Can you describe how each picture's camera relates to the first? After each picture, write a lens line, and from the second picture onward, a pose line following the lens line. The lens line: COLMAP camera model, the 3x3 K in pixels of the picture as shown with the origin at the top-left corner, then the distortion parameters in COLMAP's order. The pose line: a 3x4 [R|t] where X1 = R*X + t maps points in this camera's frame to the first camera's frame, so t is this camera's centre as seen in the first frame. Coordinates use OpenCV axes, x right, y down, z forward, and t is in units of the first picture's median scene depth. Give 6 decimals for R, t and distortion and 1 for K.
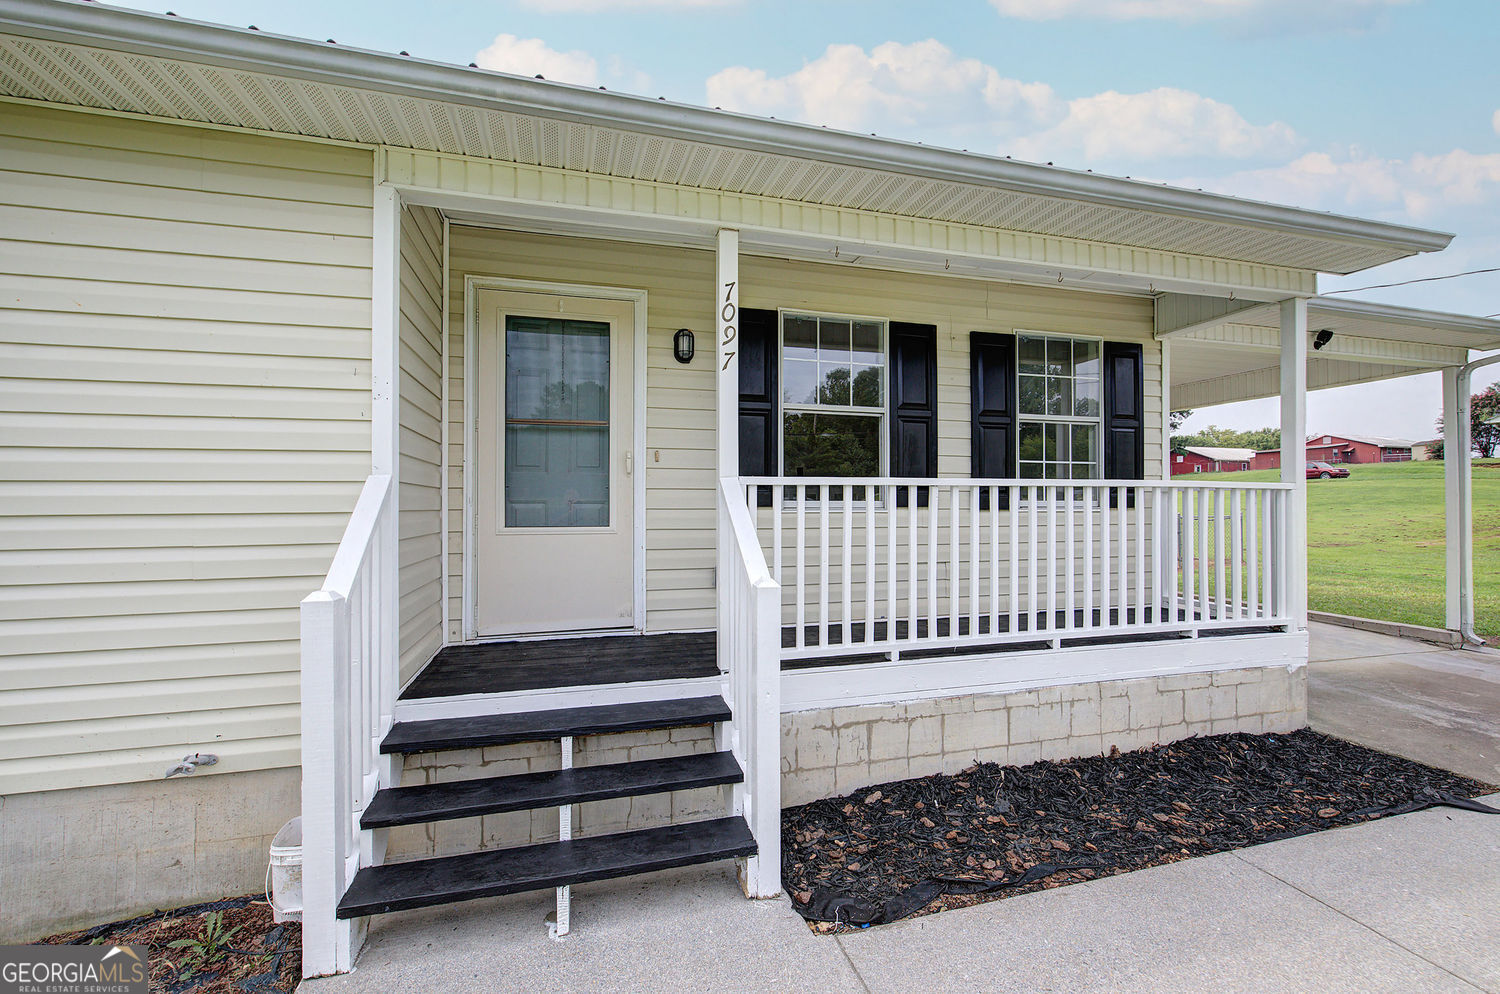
lens RADIAL K [[647.4, 0, 765.0], [0, 647.4, 495.9], [0, 0, 1]] dist [-0.000163, -0.000145]
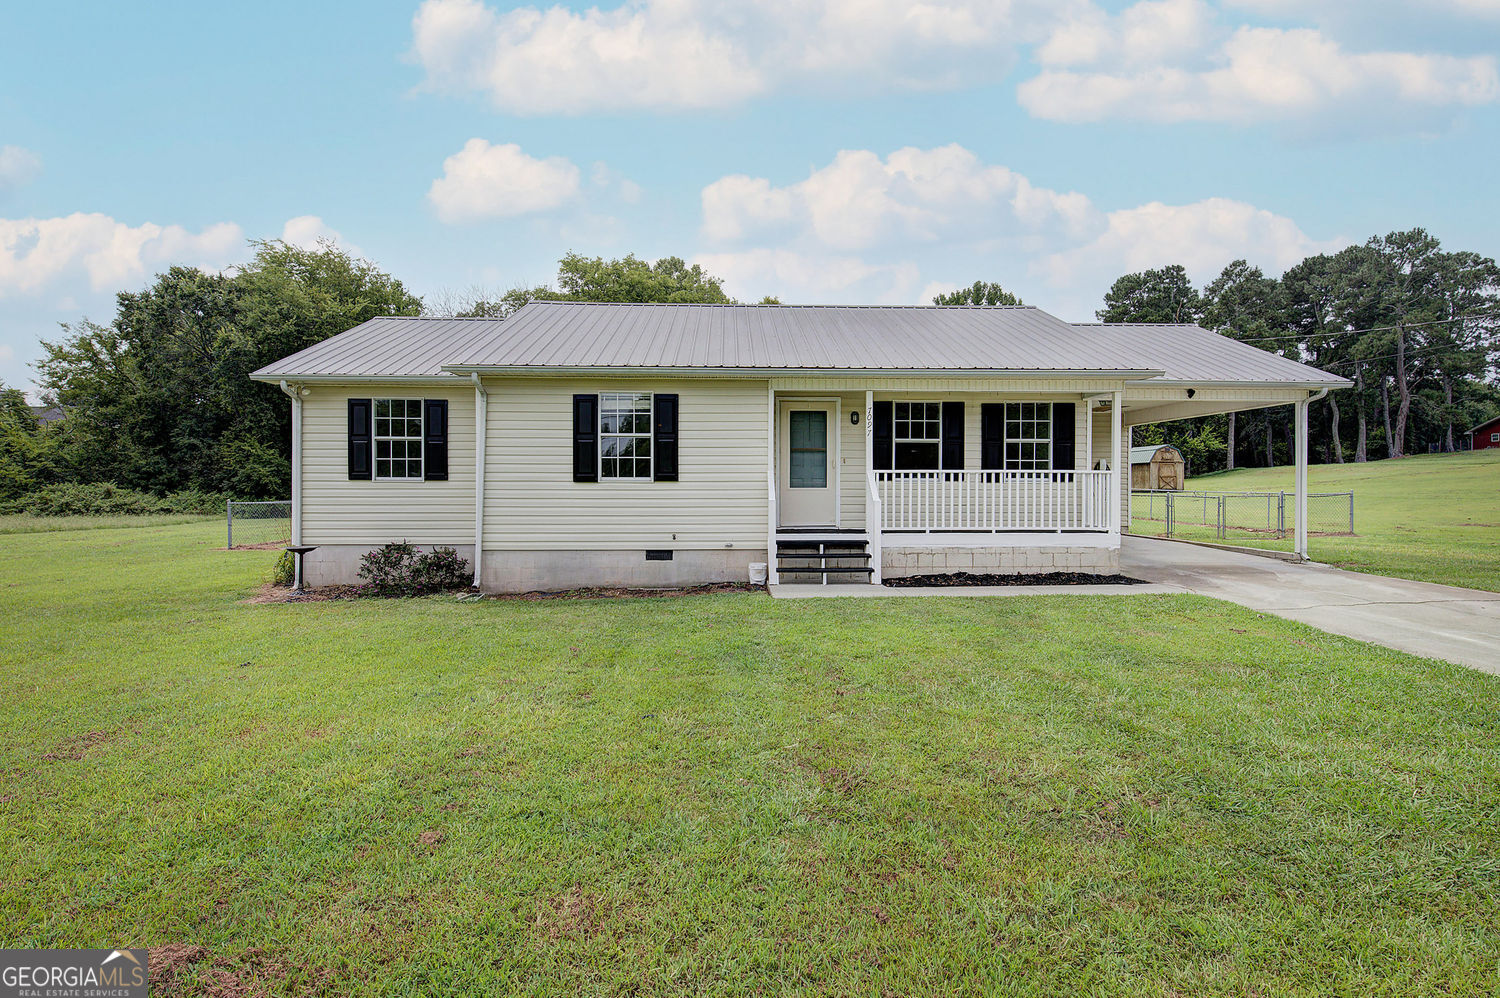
lens RADIAL K [[802.0, 0, 751.5], [0, 802.0, 489.9], [0, 0, 1]] dist [-0.002660, -0.000072]
pose [[0.969248, 0.002227, -0.246077, 0.239884], [-0.000012, 0.999959, 0.009005, 0.021843], [0.246087, -0.008725, 0.969208, -2.006838]]
